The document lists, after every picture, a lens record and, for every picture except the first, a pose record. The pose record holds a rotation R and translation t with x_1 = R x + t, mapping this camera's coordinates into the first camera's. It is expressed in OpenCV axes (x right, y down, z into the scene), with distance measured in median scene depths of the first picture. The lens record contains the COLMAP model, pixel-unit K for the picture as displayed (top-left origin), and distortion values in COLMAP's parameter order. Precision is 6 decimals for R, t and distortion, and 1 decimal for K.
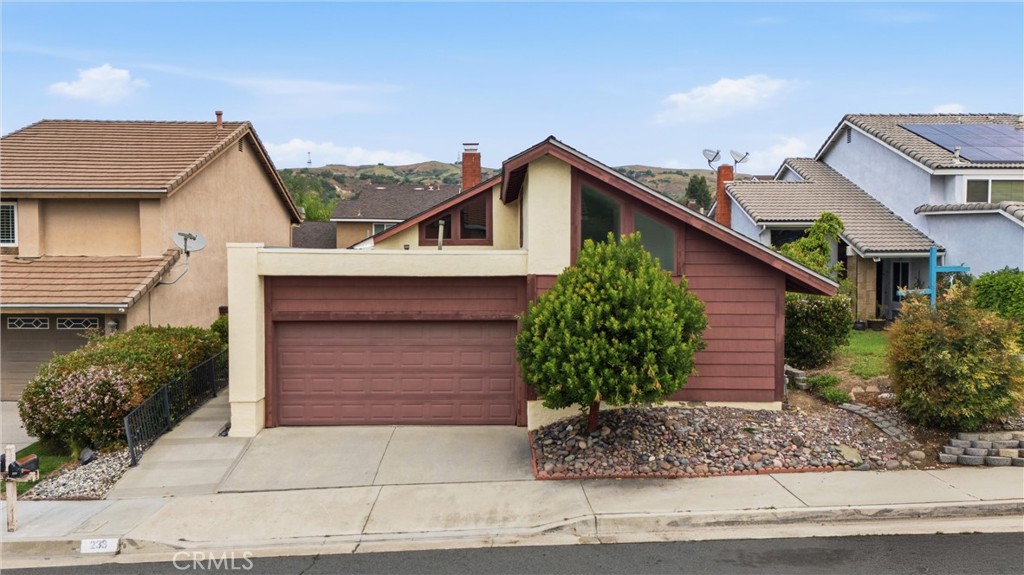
lens RADIAL K [[784.8, 0, 512.2], [0, 784.8, 270.2], [0, 0, 1]] dist [0.077525, -0.062504]
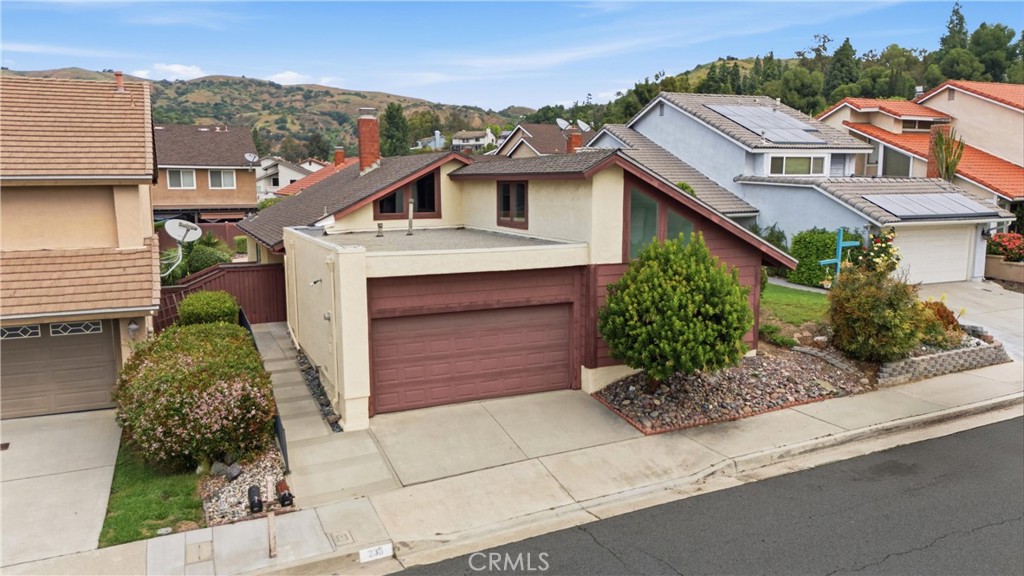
lens RADIAL K [[756.1, 0, 505.3], [0, 756.1, 272.3], [0, 0, 1]] dist [0.065154, -0.004509]
pose [[0.917167, -0.055094, 0.394677, -0.538228], [0.011215, 0.993573, 0.112635, -0.110449], [-0.398346, -0.098879, 0.911890, 0.010973]]
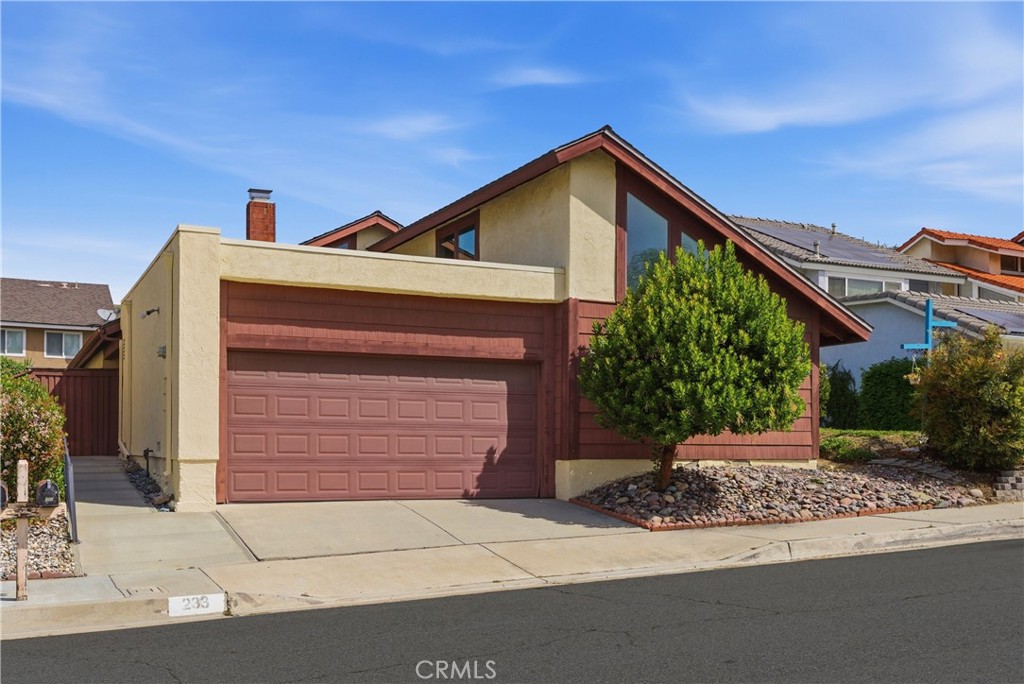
lens RADIAL K [[1051.5, 0, 513.2], [0, 1051.5, 427.7], [0, 0, 1]] dist [-0.100134, 0.449755]
pose [[0.901896, 0.011065, 0.431812, -0.472349], [0.002846, 0.999498, -0.031556, 0.163765], [-0.431945, 0.029689, 0.901411, 0.080537]]
